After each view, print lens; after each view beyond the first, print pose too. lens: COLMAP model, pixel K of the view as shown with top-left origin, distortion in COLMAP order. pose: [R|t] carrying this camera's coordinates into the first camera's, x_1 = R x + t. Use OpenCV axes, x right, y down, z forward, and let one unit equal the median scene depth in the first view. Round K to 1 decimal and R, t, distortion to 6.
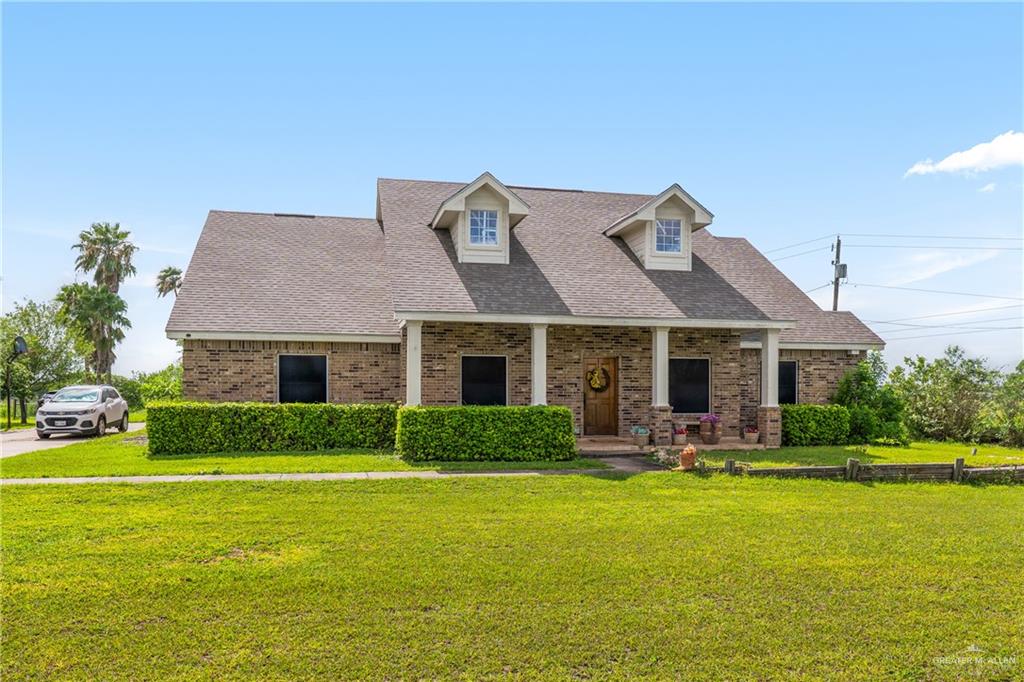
lens RADIAL K [[775.9, 0, 510.4], [0, 775.9, 379.4], [0, 0, 1]] dist [0.016203, -0.001991]
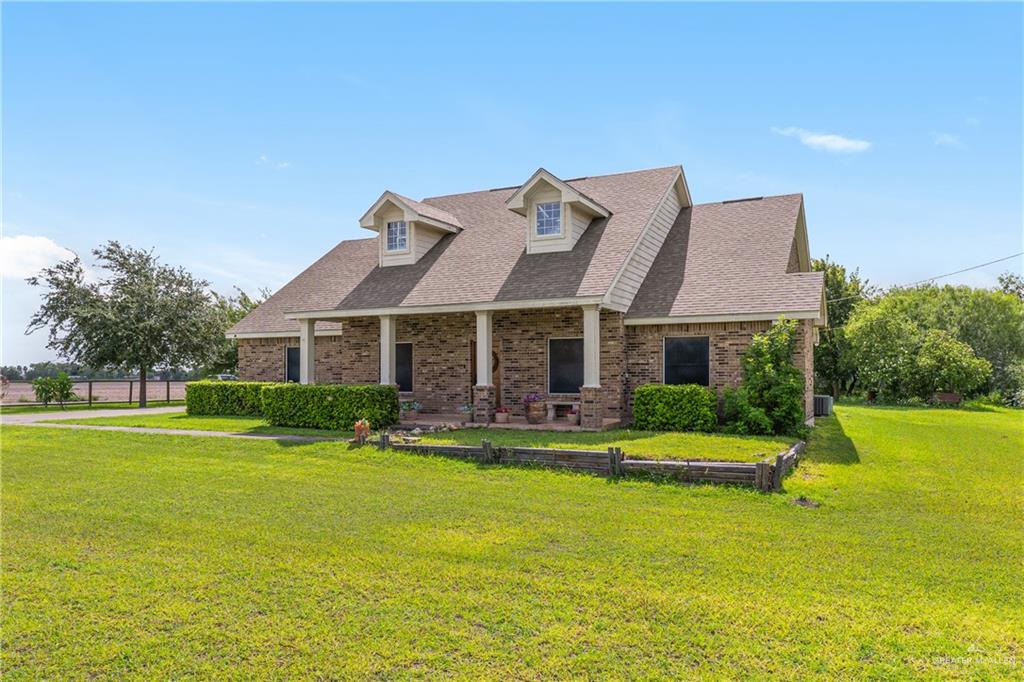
lens RADIAL K [[757.0, 0, 511.6], [0, 757.0, 343.4], [0, 0, 1]] dist [0.002433, 0.000383]
pose [[0.761224, -0.030129, -0.647789, 0.835153], [0.017315, 0.999508, -0.026141, 0.003886], [0.648258, 0.008683, 0.761371, 0.221804]]
